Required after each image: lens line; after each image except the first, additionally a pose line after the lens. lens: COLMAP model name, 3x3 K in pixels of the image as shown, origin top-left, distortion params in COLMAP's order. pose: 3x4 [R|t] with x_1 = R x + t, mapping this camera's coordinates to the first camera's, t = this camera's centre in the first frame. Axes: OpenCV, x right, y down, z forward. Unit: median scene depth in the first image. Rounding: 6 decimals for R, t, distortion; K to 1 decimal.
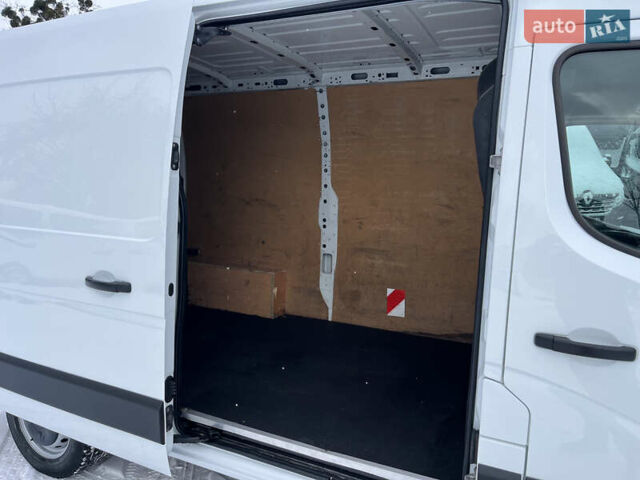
lens RADIAL K [[498.5, 0, 319.2], [0, 498.5, 240.5], [0, 0, 1]] dist [0.110227, -0.139706]
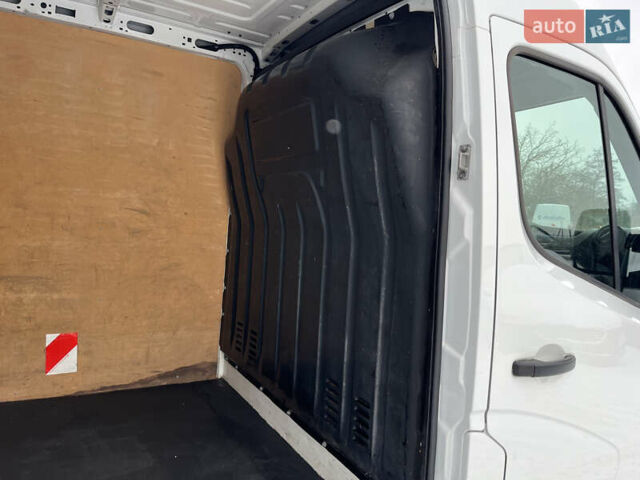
lens RADIAL K [[498.5, 0, 319.2], [0, 498.5, 240.5], [0, 0, 1]] dist [0.110227, -0.139706]
pose [[0.575200, -0.032147, 0.817381, -0.211124], [0.039214, 0.999162, 0.011701, -0.022271], [-0.817072, 0.025322, 0.575979, 0.339601]]
